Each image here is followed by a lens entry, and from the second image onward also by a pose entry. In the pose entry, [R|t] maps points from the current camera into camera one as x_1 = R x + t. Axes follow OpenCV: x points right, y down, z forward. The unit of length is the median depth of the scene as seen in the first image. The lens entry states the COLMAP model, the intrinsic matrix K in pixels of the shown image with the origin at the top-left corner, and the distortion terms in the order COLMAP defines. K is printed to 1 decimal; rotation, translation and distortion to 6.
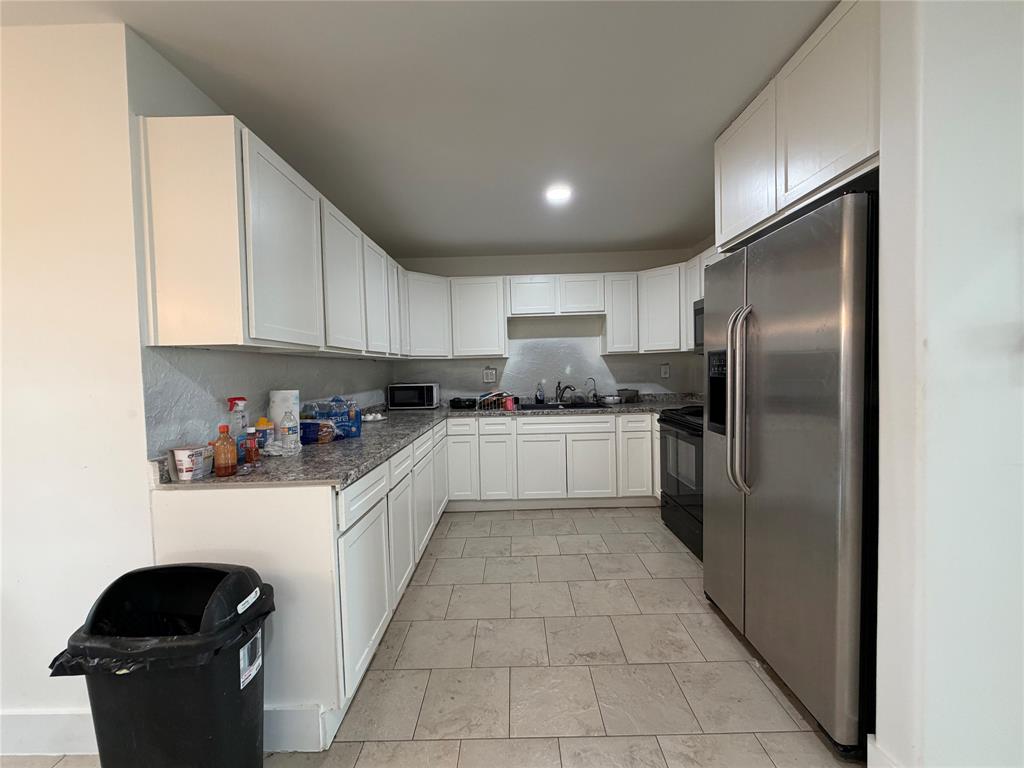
lens RADIAL K [[411.8, 0, 510.9], [0, 411.8, 384.7], [0, 0, 1]] dist [0.003252, 0.000713]
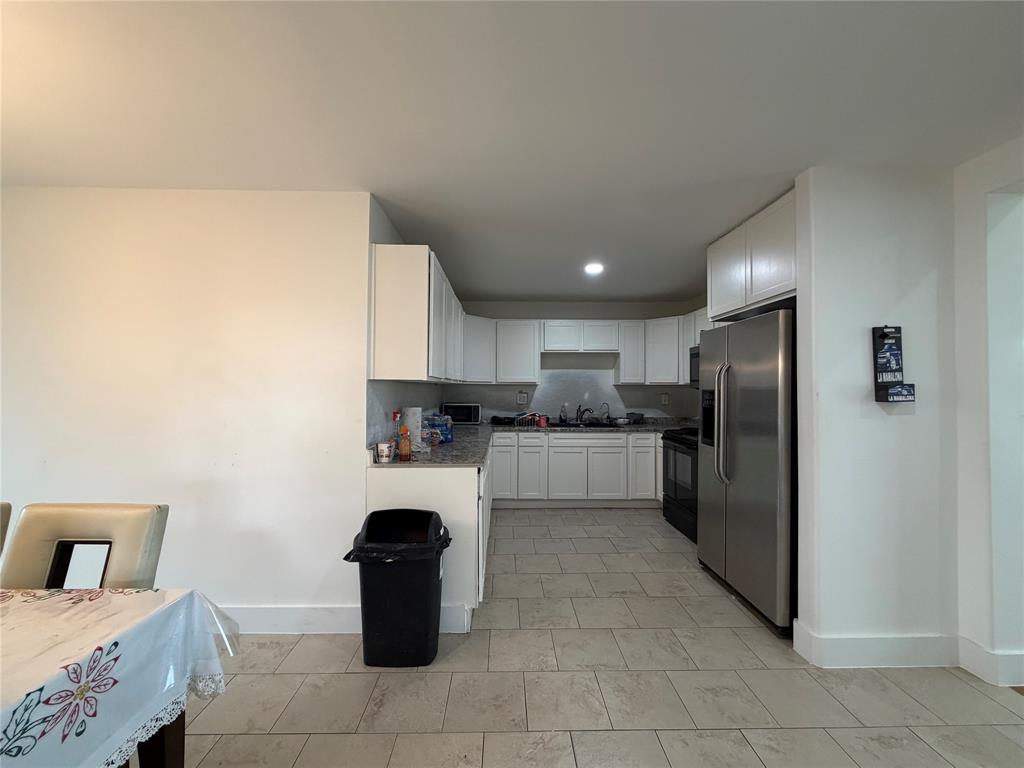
lens RADIAL K [[411.8, 0, 512.3], [0, 411.8, 384.3], [0, 0, 1]] dist [0.003252, 0.000713]
pose [[0.999177, 0.030992, 0.026159, -0.248341], [-0.029684, 0.998359, -0.048972, -0.007271], [-0.027634, 0.048155, 0.998458, -0.471017]]
